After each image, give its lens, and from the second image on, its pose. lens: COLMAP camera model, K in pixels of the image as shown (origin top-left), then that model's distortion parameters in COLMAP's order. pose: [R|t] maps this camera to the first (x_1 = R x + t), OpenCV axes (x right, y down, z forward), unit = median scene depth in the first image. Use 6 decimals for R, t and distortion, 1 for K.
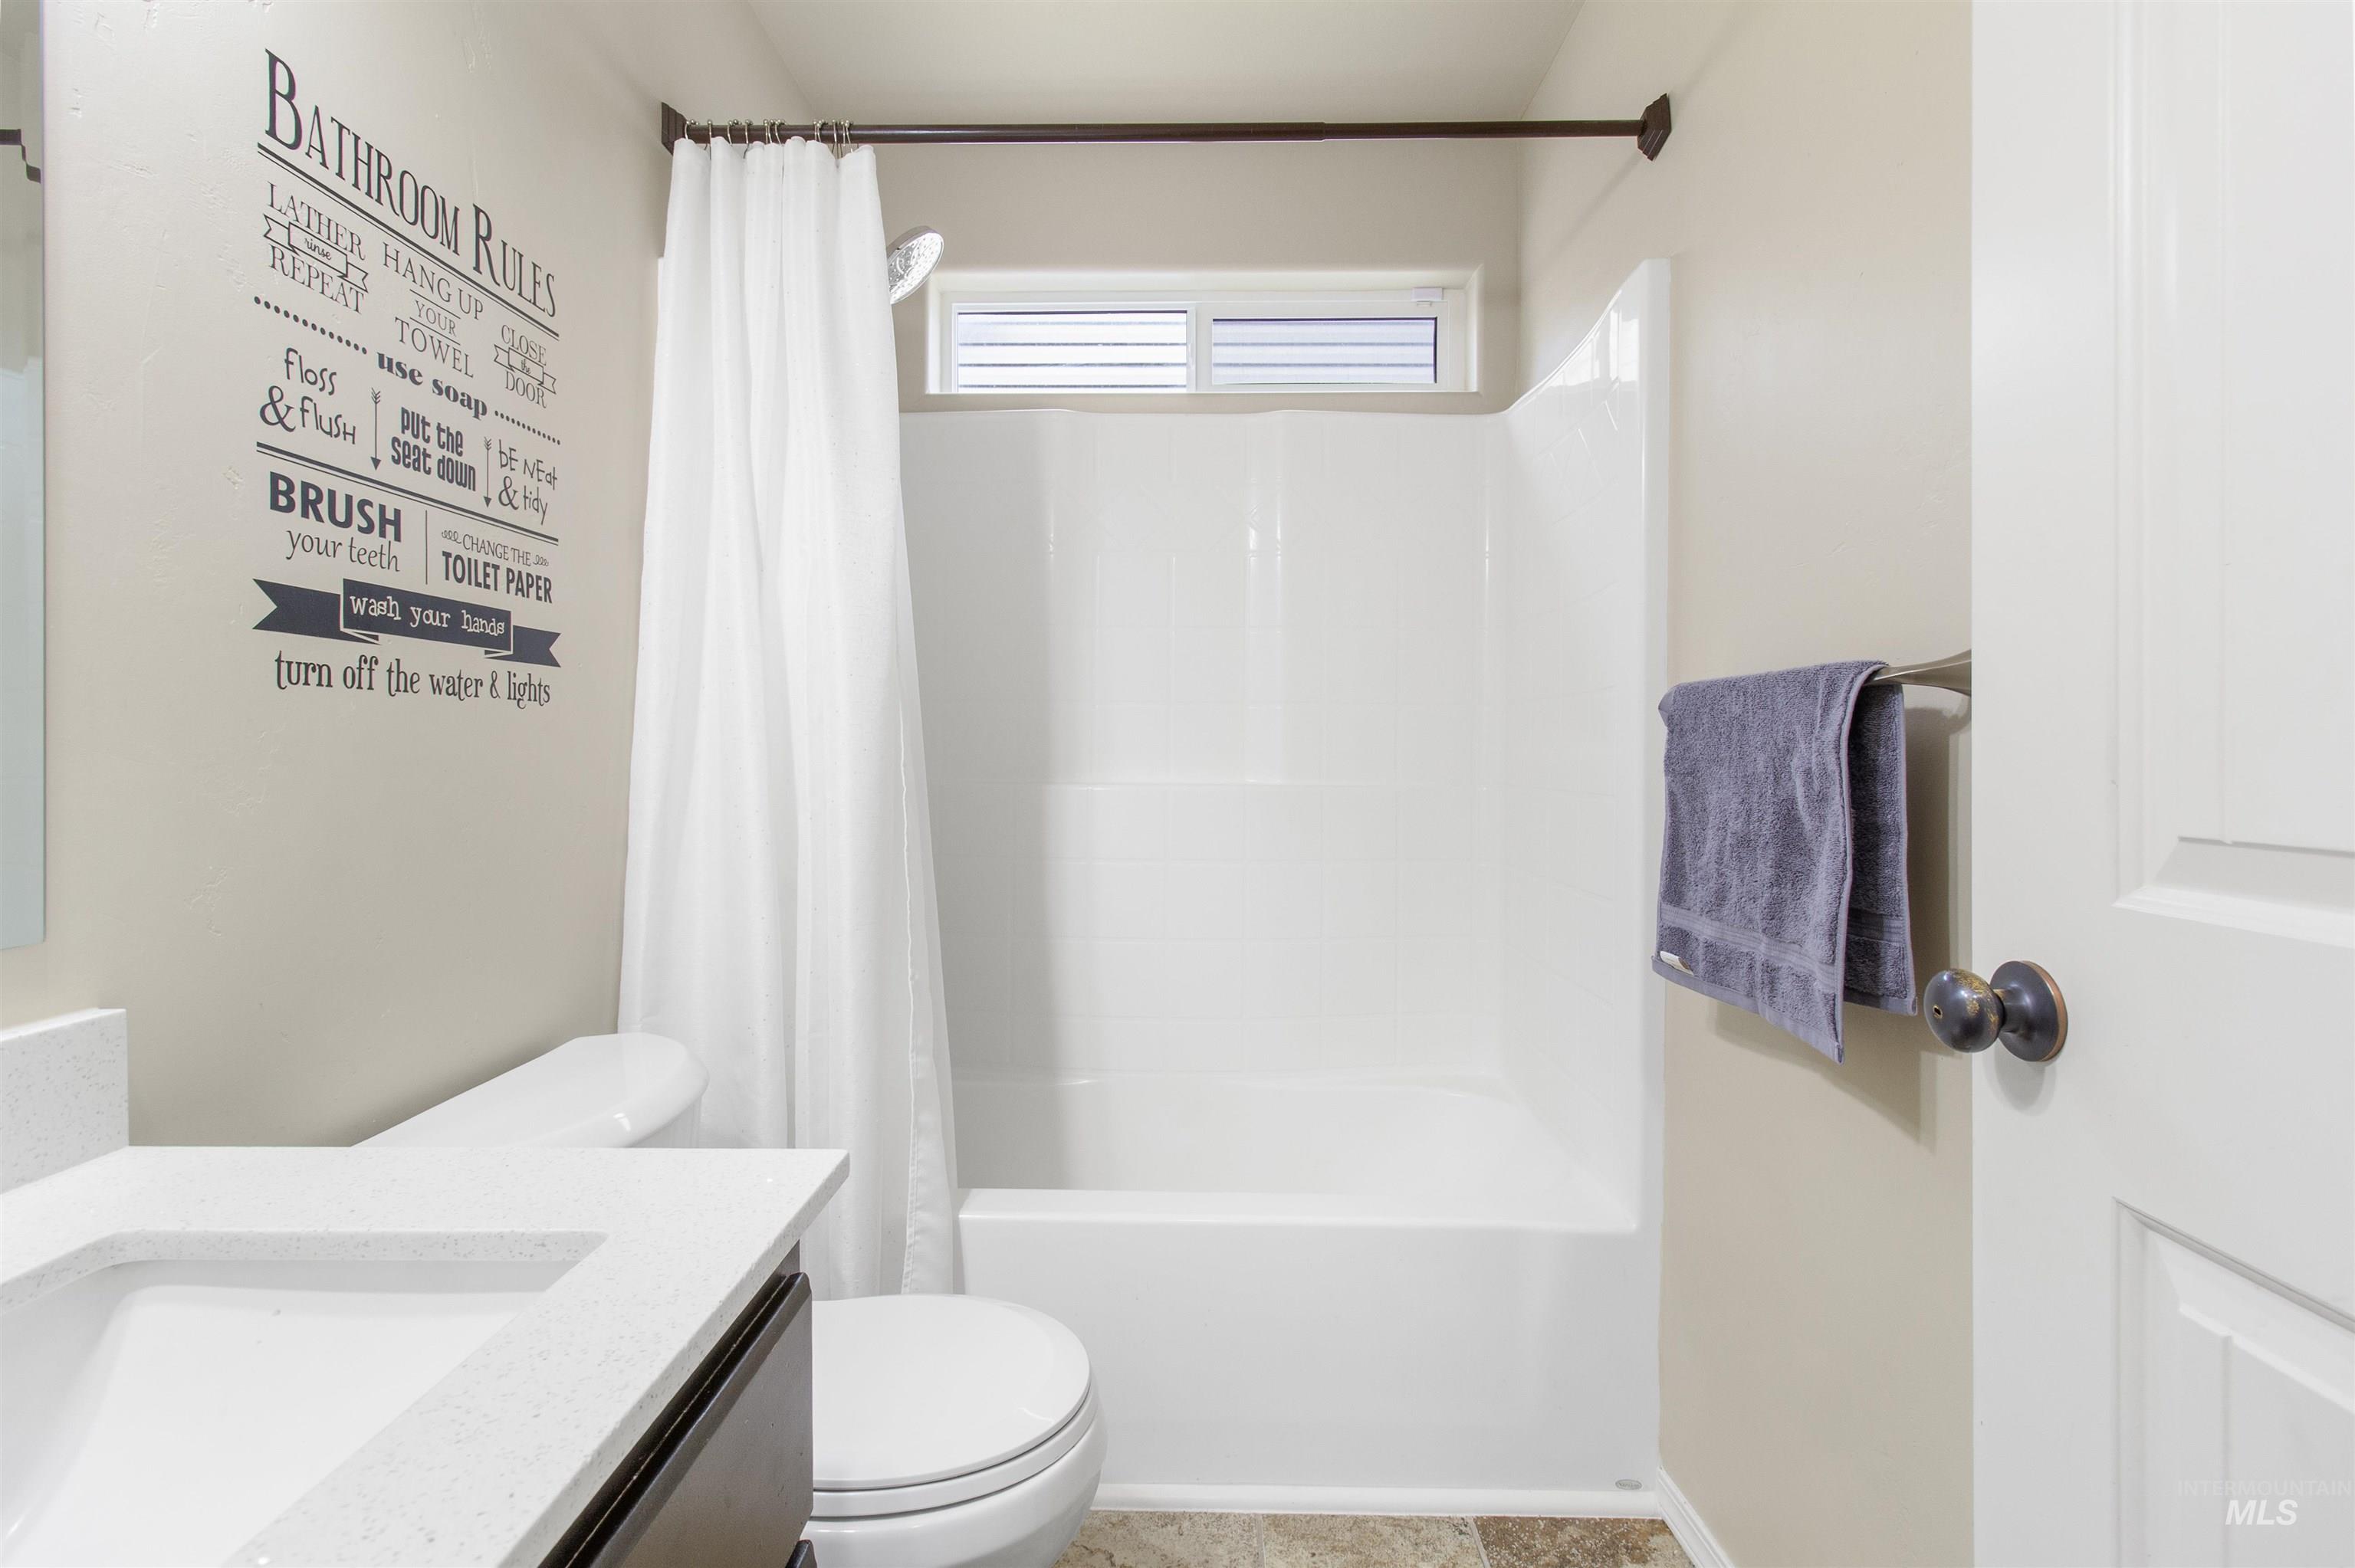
lens RADIAL K [[1085.9, 0, 1177.4], [0, 1085.9, 754.0], [0, 0, 1]] dist [0.001257, -0.000439]
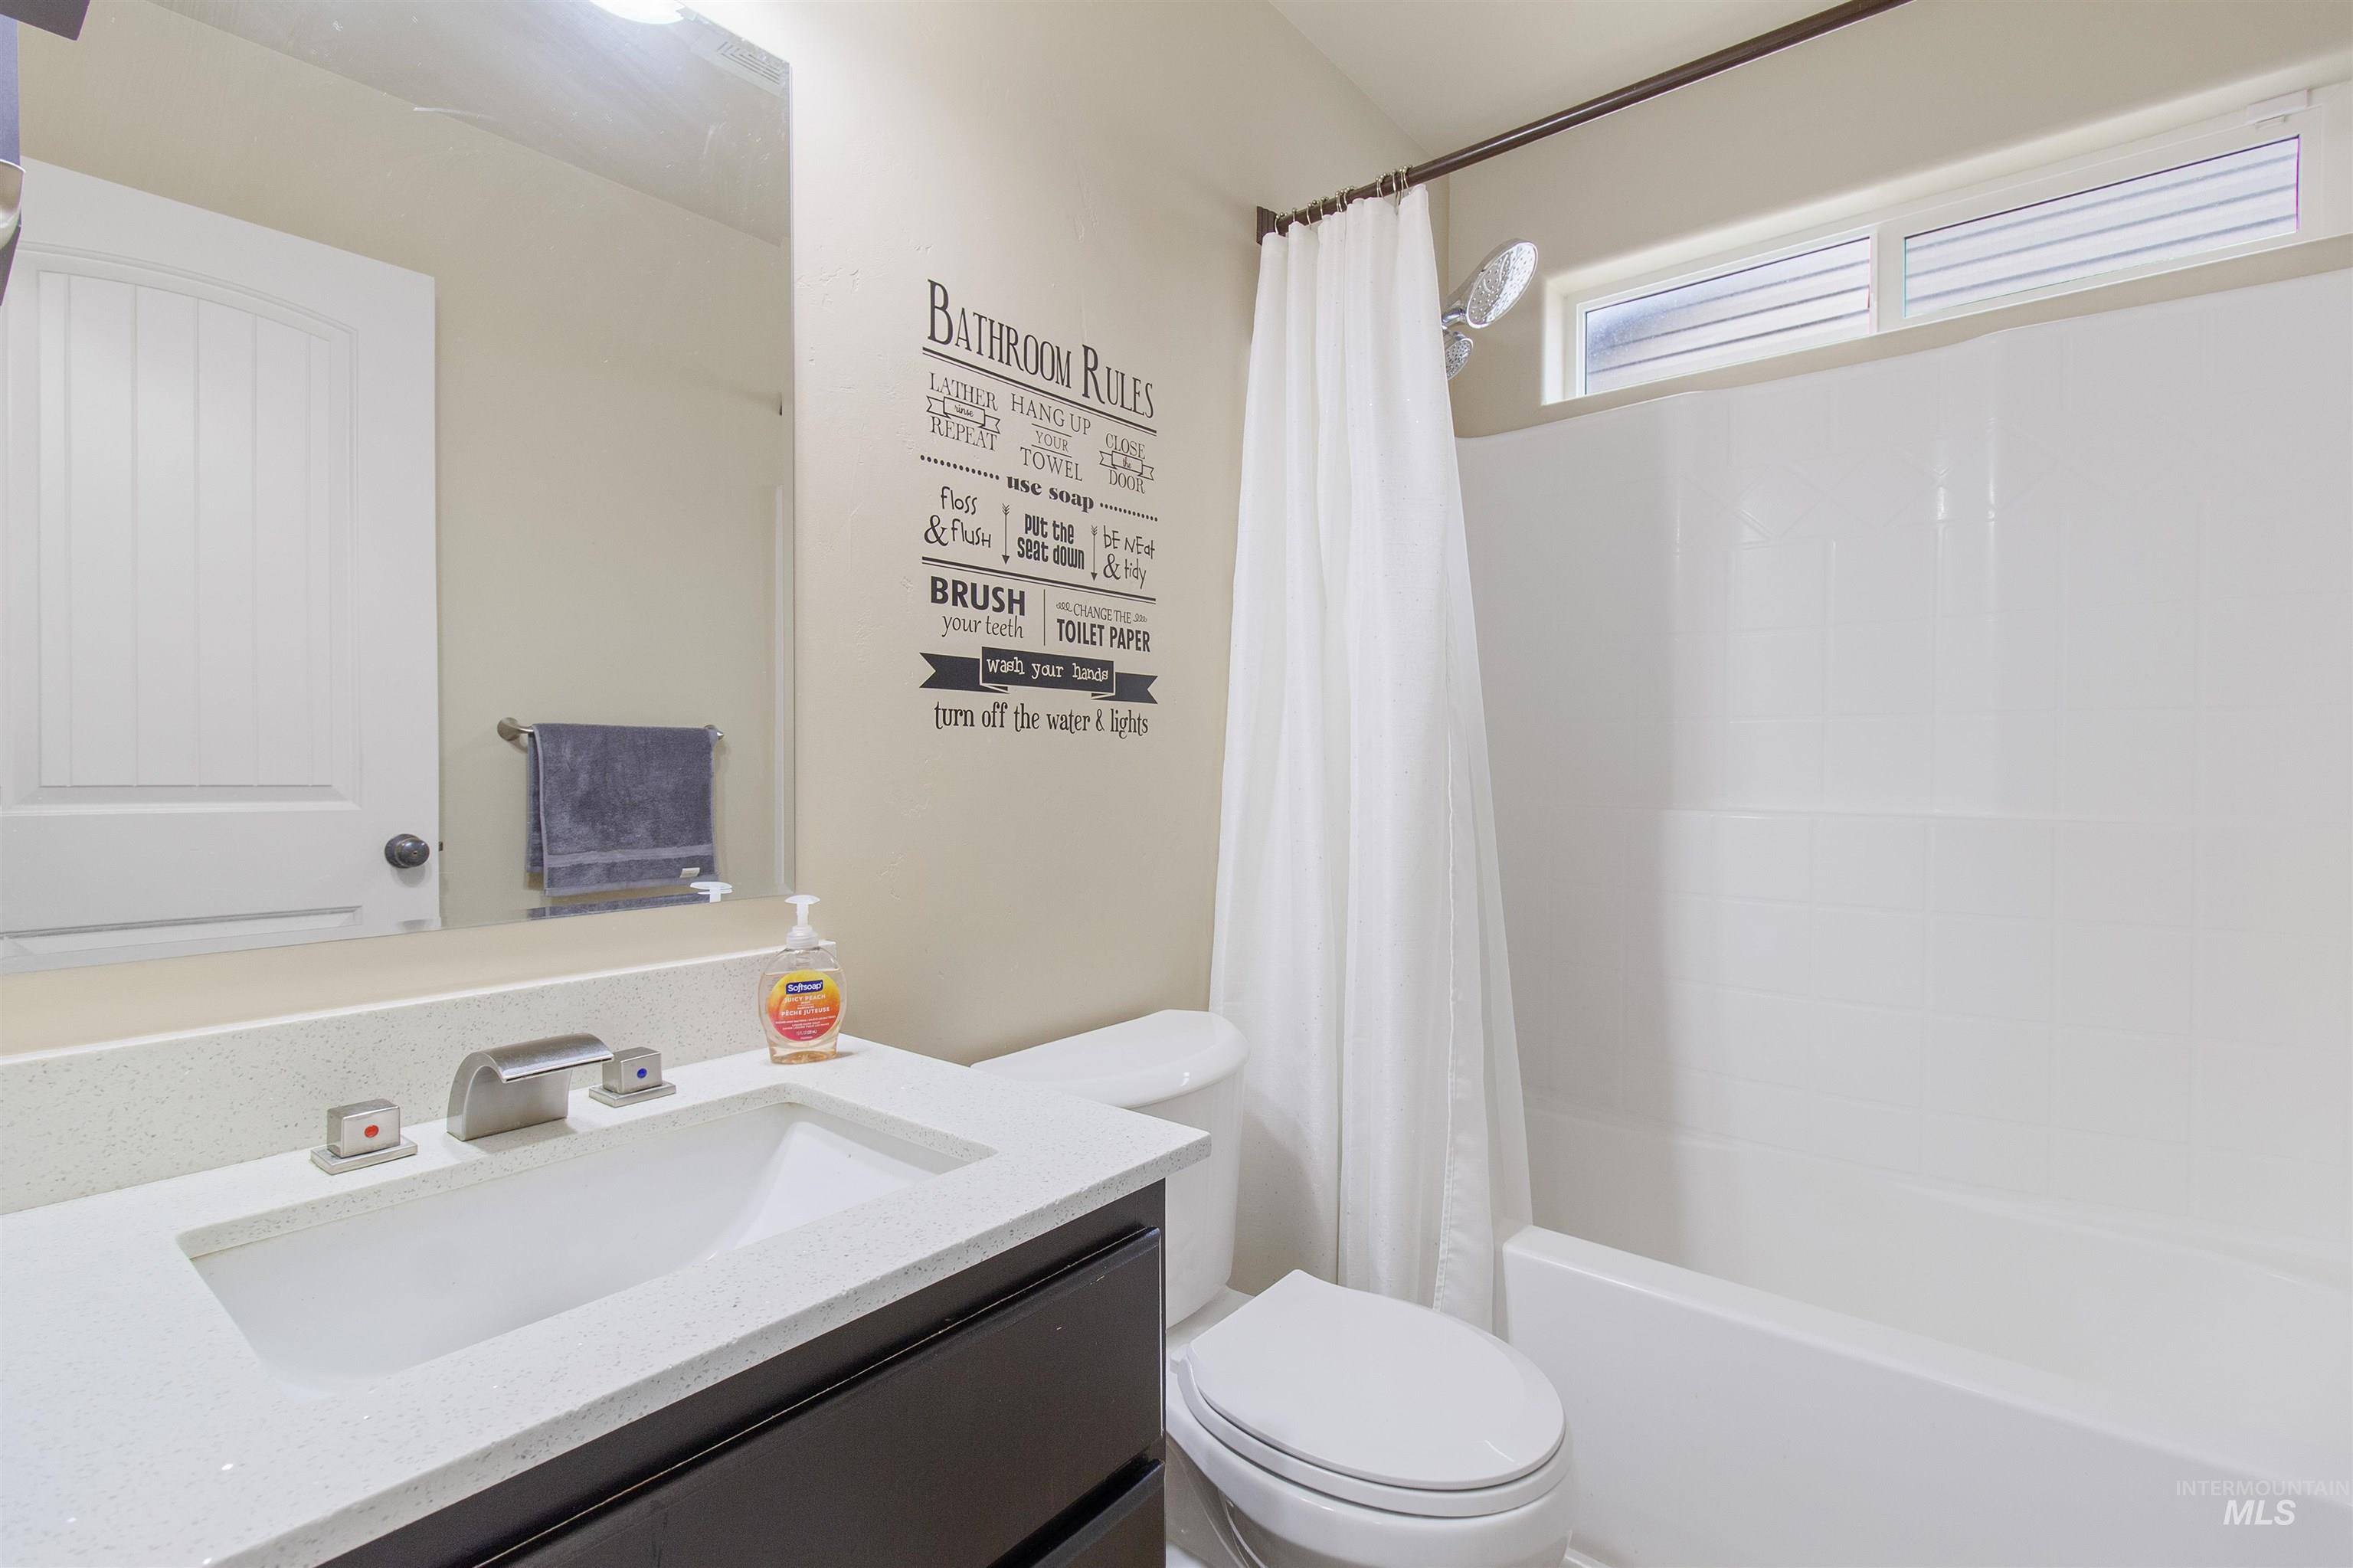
lens RADIAL K [[1082.2, 0, 1179.7], [0, 1082.2, 777.1], [0, 0, 1]] dist [0.000525, -0.000016]
pose [[0.784262, 0.004742, -0.620411, 0.239945], [-0.003037, 0.999988, 0.003804, -0.002706], [0.620422, -0.001099, 0.784267, 0.073022]]
